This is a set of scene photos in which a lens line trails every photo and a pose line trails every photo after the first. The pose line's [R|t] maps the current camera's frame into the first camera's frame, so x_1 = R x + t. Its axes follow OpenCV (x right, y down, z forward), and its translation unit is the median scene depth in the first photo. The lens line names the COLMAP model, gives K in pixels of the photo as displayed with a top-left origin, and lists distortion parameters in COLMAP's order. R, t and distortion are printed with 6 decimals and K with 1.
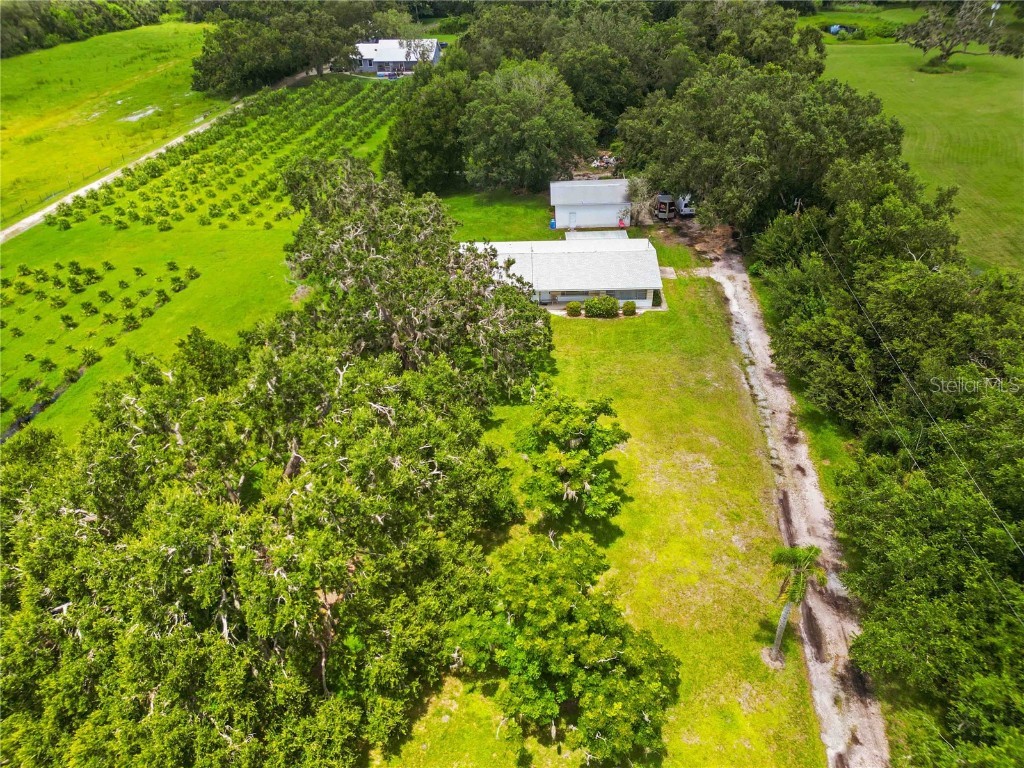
lens RADIAL K [[717.2, 0, 509.8], [0, 717.2, 379.5], [0, 0, 1]] dist [0.060853, -0.052869]
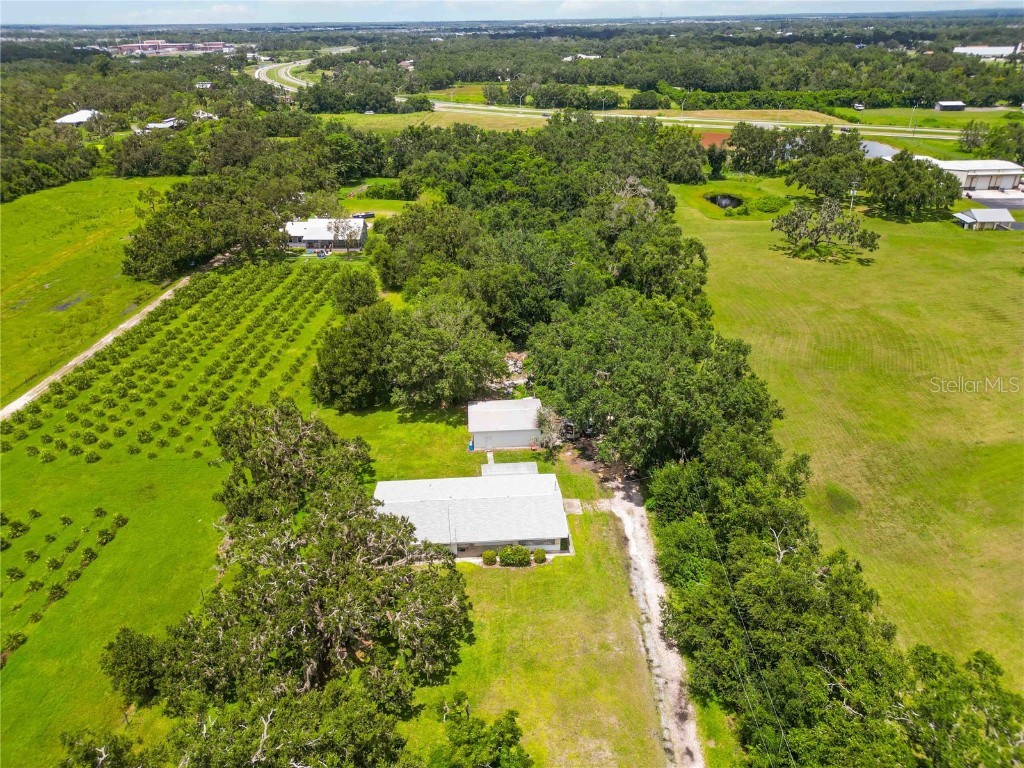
lens RADIAL K [[717.2, 0, 509.5], [0, 717.2, 380.8], [0, 0, 1]] dist [0.060853, -0.052869]
pose [[0.995432, -0.022681, 0.092739, 0.024986], [0.034119, 0.991736, -0.123679, -0.226000], [-0.089168, 0.126279, 0.987979, -0.111165]]
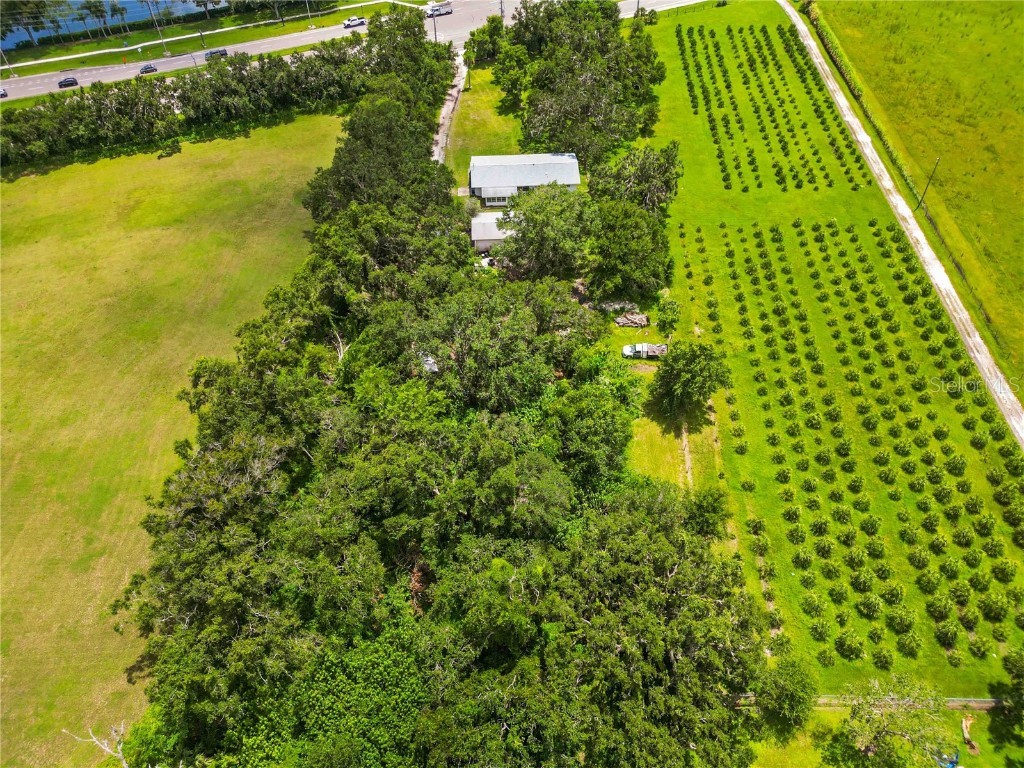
lens RADIAL K [[717.2, 0, 509.1], [0, 717.2, 383.2], [0, 0, 1]] dist [0.060853, -0.052869]
pose [[-0.996138, 0.087006, -0.011767, 0.178187], [0.004101, 0.179988, 0.983660, -2.058659], [0.087702, 0.979813, -0.179649, 1.997241]]
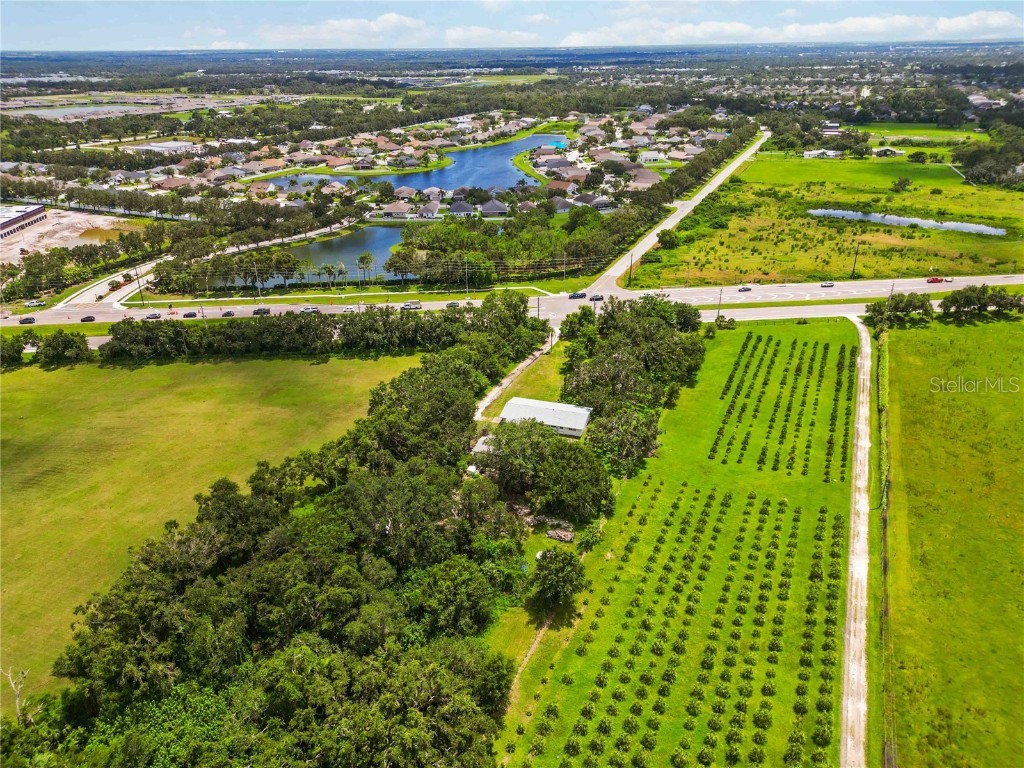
lens RADIAL K [[717.2, 0, 508.7], [0, 717.2, 381.2], [0, 0, 1]] dist [0.060853, -0.052869]
pose [[-0.956946, -0.079259, 0.279234, -0.508801], [0.196184, 0.532396, 0.823448, -2.333412], [-0.213929, 0.842777, -0.493925, 2.229105]]
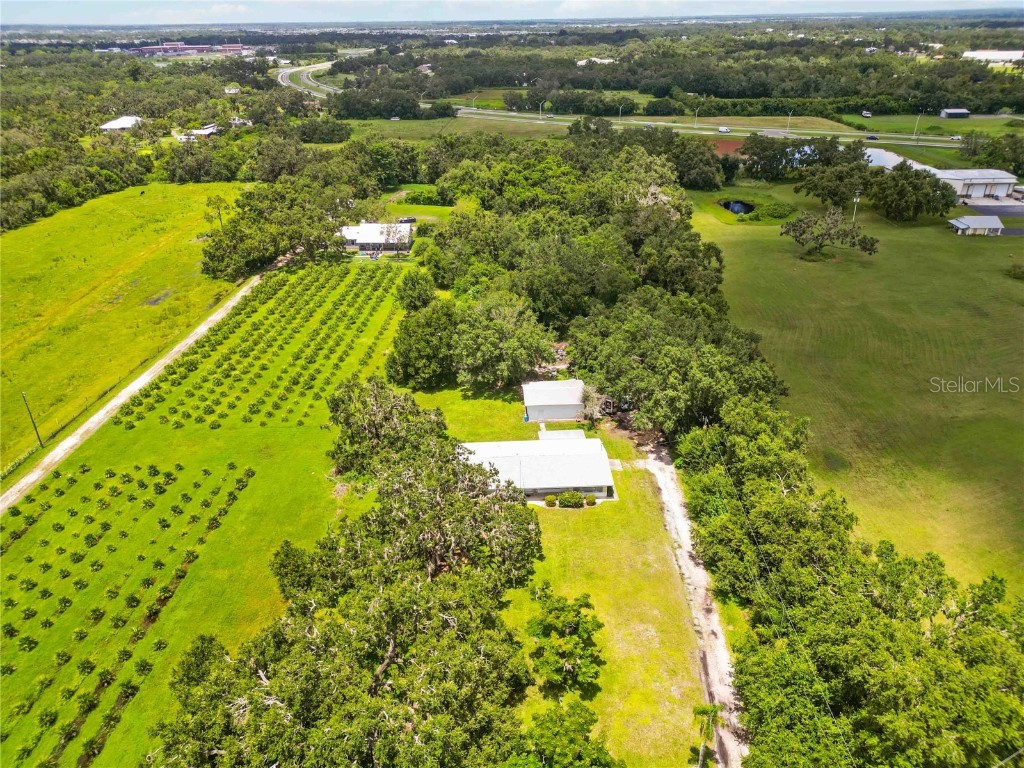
lens RADIAL K [[717.2, 0, 509.3], [0, 717.2, 379.6], [0, 0, 1]] dist [0.060853, -0.052869]
pose [[0.996592, -0.016875, 0.080738, -0.093555], [0.026908, 0.991812, -0.124842, -0.157885], [-0.077970, 0.126589, 0.988886, -0.365685]]
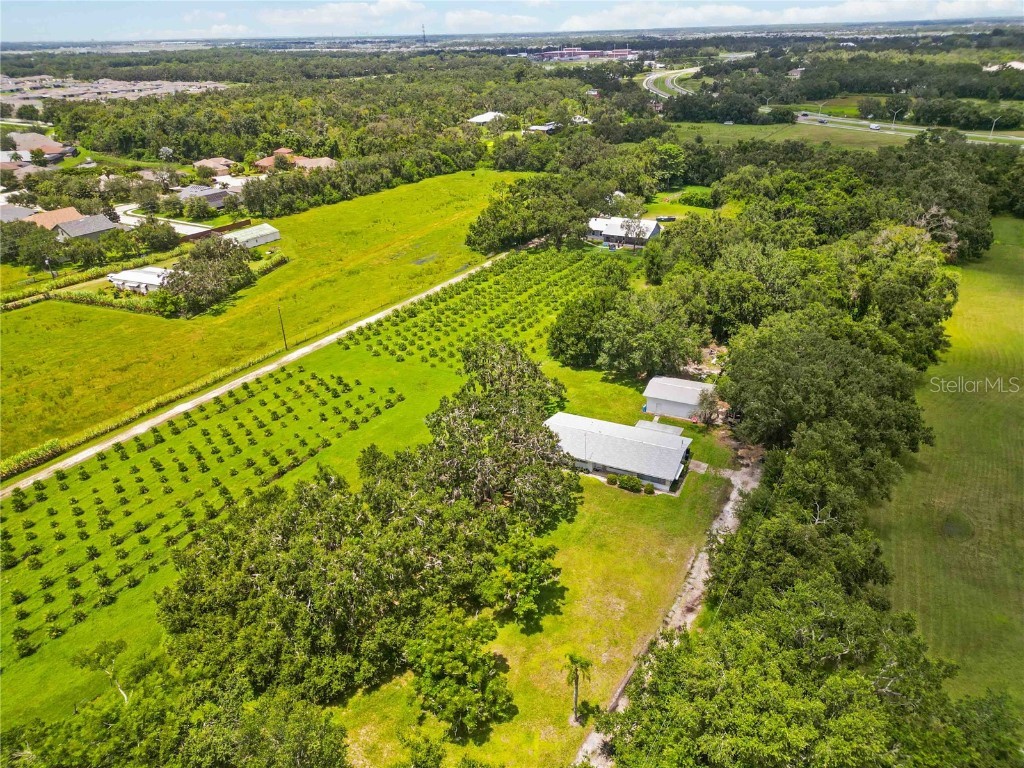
lens RADIAL K [[717.2, 0, 508.8], [0, 717.2, 380.6], [0, 0, 1]] dist [0.060853, -0.052869]
pose [[0.917447, 0.185842, -0.351786, 0.364879], [-0.228291, 0.970056, -0.082913, -0.123155], [0.325844, 0.156378, 0.932401, -0.434260]]
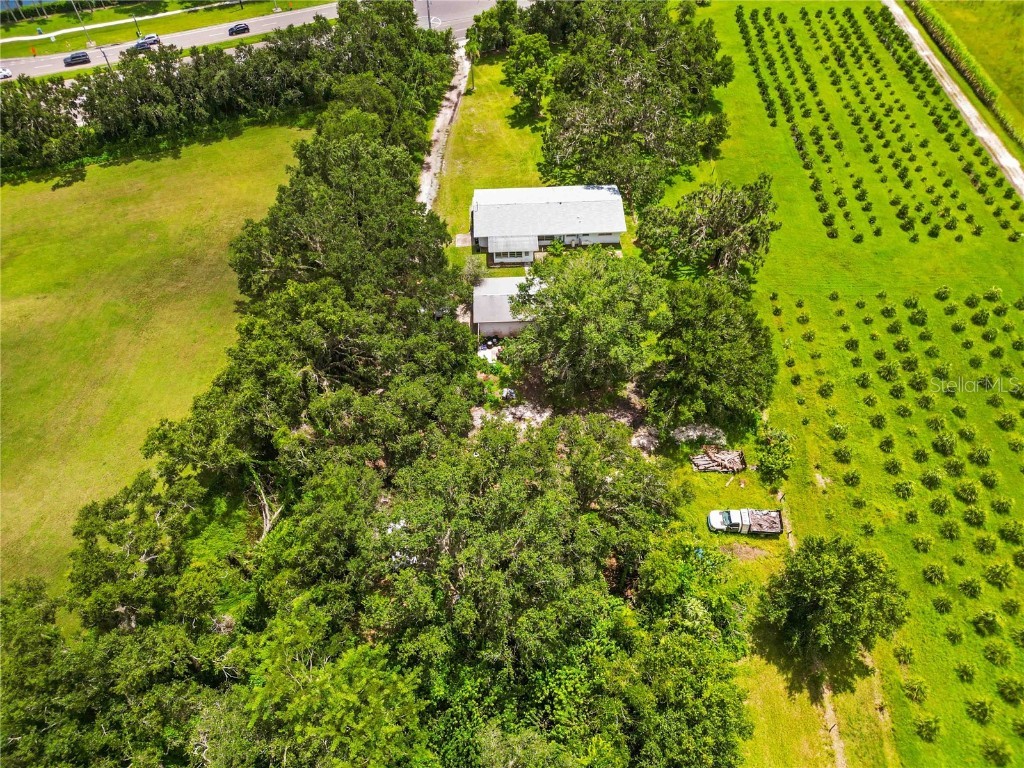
lens RADIAL K [[717.2, 0, 509.3], [0, 717.2, 382.0], [0, 0, 1]] dist [0.060853, -0.052869]
pose [[-0.996506, 0.083500, -0.001905, 0.168485], [0.011645, 0.161495, 0.986805, -1.556849], [0.082706, 0.983335, -0.161903, 1.620976]]
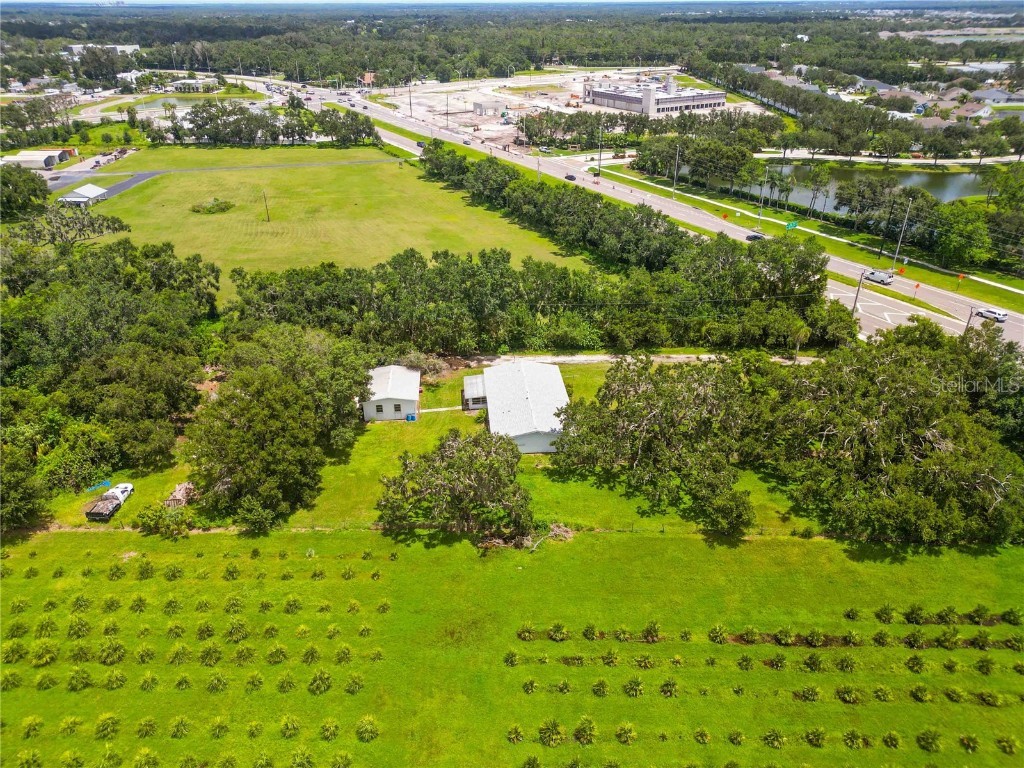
lens RADIAL K [[717.2, 0, 509.1], [0, 717.2, 379.0], [0, 0, 1]] dist [0.060853, -0.052869]
pose [[-0.117877, -0.426709, 0.896674, -1.221978], [0.558557, 0.718095, 0.415155, -0.825069], [-0.821048, 0.549781, 0.153694, 0.831385]]
